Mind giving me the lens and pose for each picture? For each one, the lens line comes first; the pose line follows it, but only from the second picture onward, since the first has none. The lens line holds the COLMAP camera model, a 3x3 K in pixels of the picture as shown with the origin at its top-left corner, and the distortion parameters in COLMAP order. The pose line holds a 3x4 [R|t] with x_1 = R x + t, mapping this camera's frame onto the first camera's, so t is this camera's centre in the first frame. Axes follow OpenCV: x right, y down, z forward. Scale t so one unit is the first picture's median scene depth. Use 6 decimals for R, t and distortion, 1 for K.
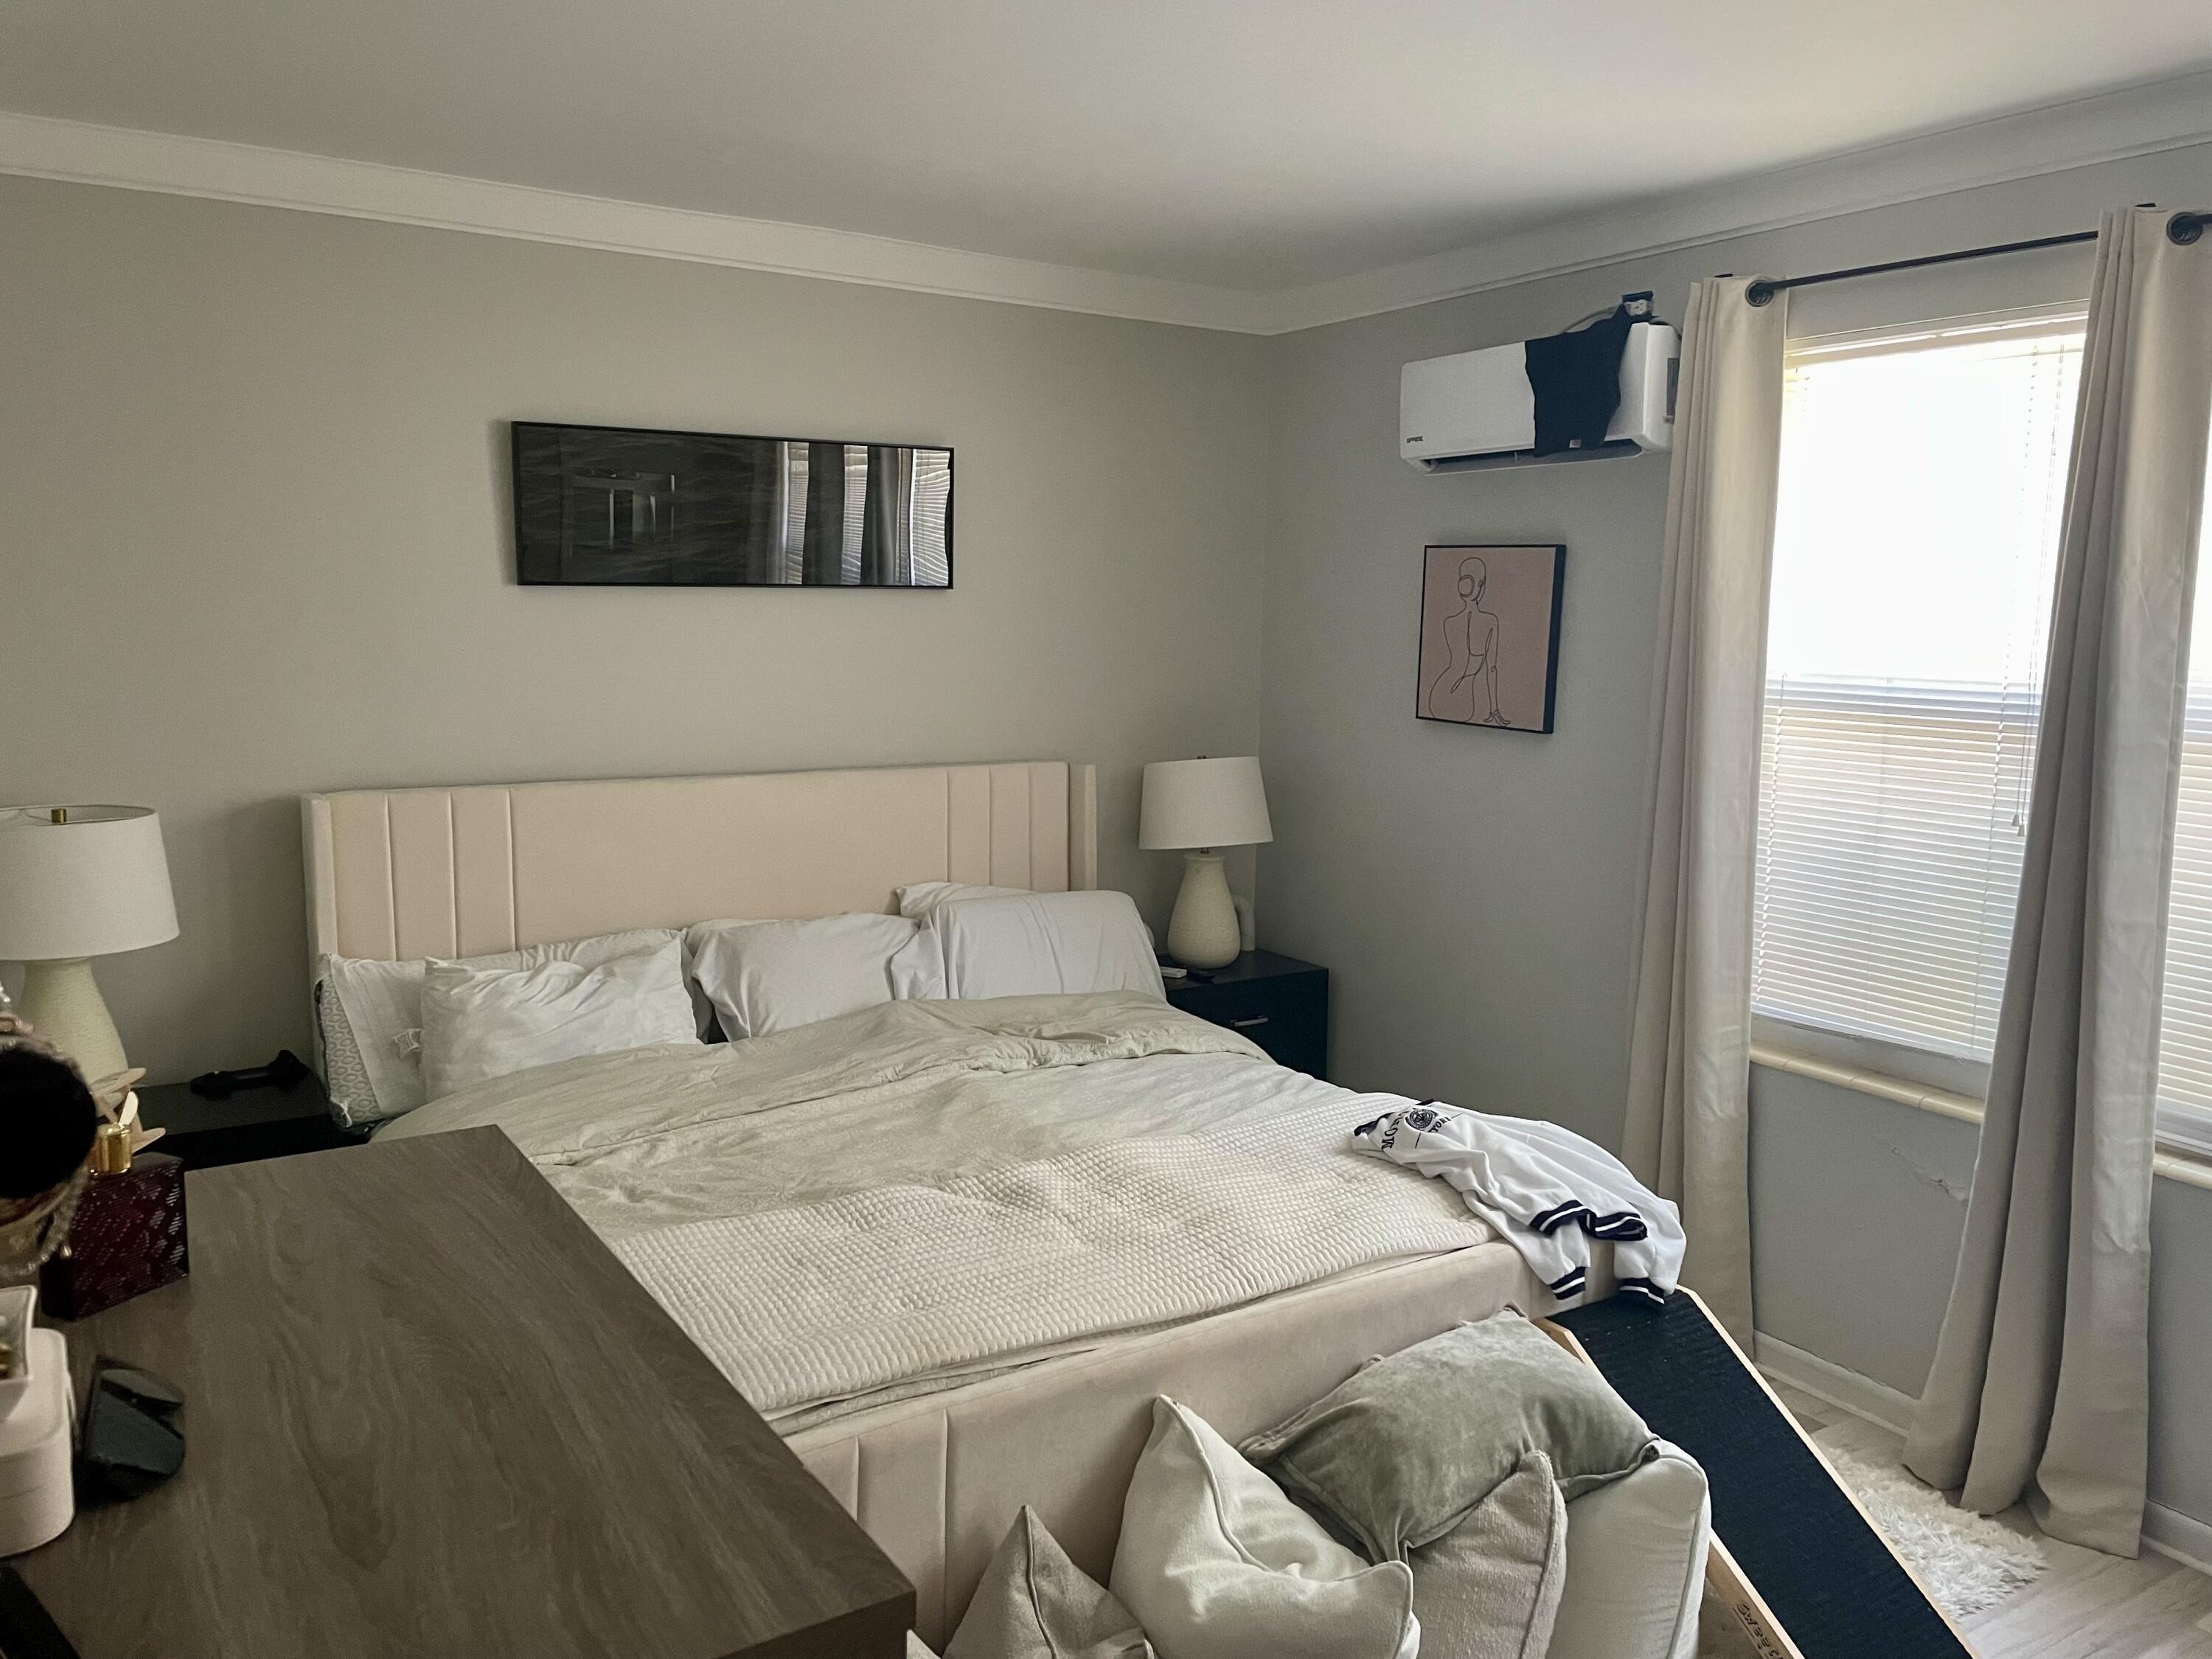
lens RADIAL K [[1679.2, 0, 1120.5], [0, 1679.2, 828.2], [0, 0, 1]] dist [0.105539, -0.125853]
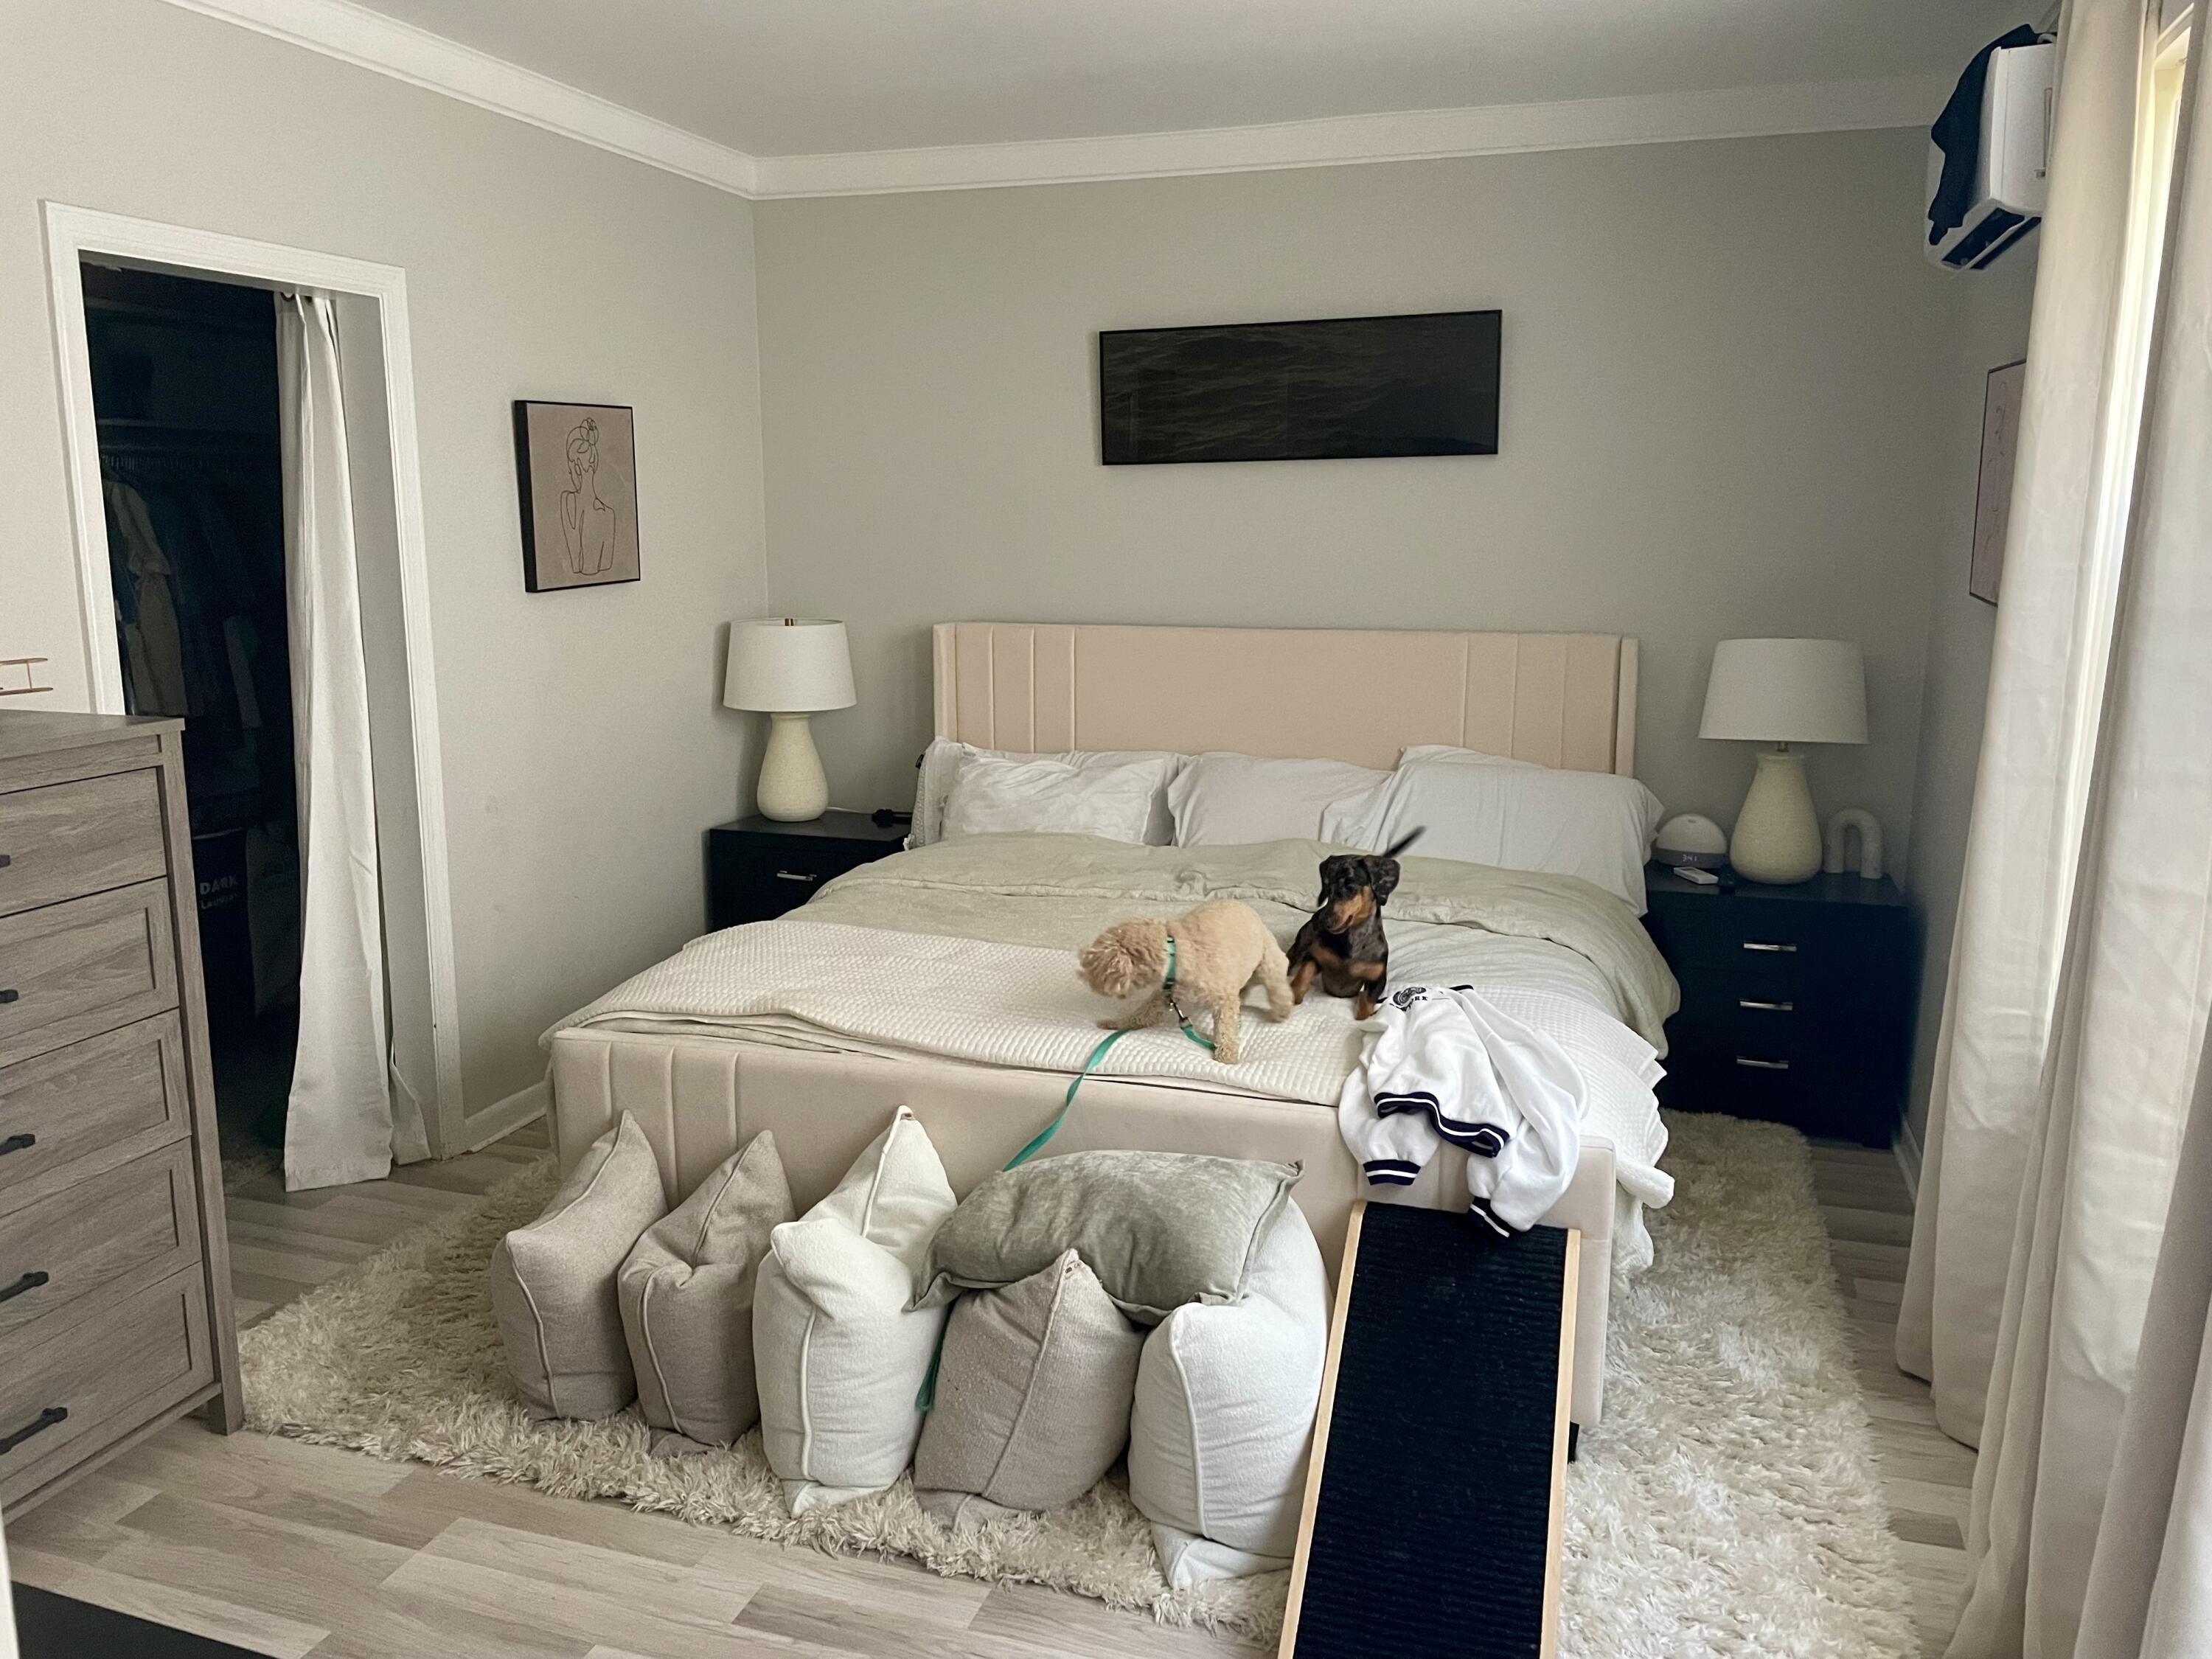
lens RADIAL K [[1679.2, 0, 1120.5], [0, 1679.2, 828.2], [0, 0, 1]] dist [0.105539, -0.125853]
pose [[0.622972, 0.129776, -0.771404, 0.693816], [-0.094651, 0.991402, 0.090349, 0.009725], [0.776497, 0.016730, 0.629899, 0.243836]]
